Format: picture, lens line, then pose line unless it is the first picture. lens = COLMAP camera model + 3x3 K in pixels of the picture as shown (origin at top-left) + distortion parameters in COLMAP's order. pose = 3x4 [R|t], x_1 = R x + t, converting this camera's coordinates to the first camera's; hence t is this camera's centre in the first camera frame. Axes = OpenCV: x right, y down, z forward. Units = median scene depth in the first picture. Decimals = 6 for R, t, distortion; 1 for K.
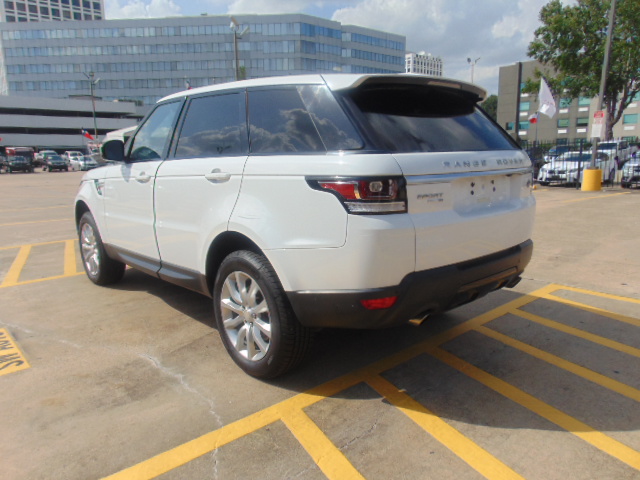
lens RADIAL K [[477.5, 0, 314.7], [0, 477.5, 246.2], [0, 0, 1]] dist [-0.002624, 0.029485]
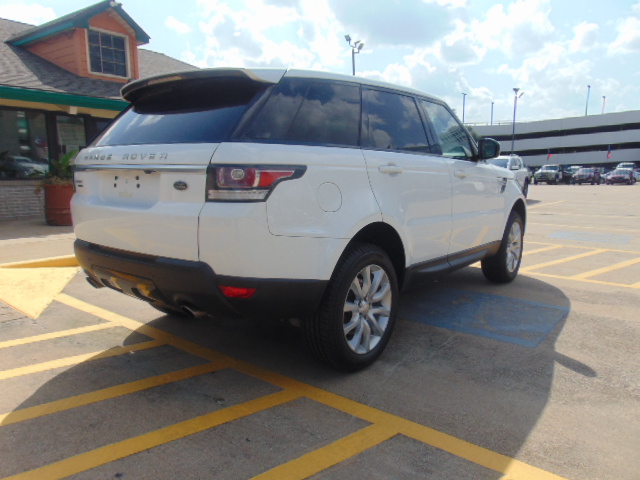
lens RADIAL K [[477.5, 0, 316.6], [0, 477.5, 244.6], [0, 0, 1]] dist [-0.002624, 0.029485]
pose [[0.175642, 0.173324, -0.969076, 0.864074], [-0.196862, 0.970680, 0.137930, -0.130036], [0.964570, 0.166548, 0.204613, 0.738100]]
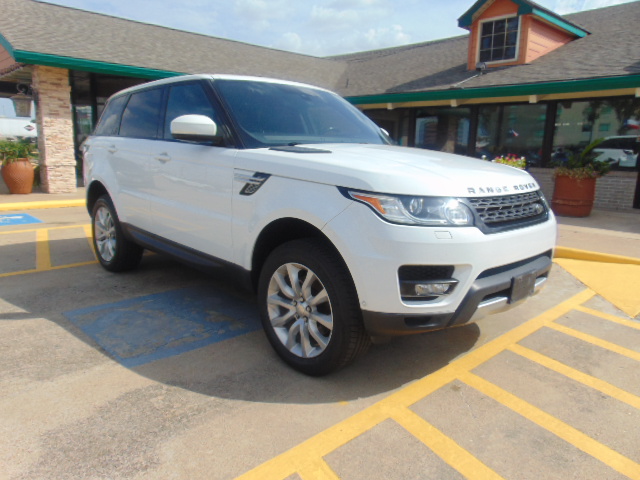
lens RADIAL K [[477.5, 0, 316.3], [0, 477.5, 239.9], [0, 0, 1]] dist [-0.002624, 0.029485]
pose [[-0.999329, -0.002784, -0.036522, -0.216495], [-0.016546, 0.923885, 0.382313, -0.382961], [0.032678, 0.382661, -0.923311, 2.013448]]
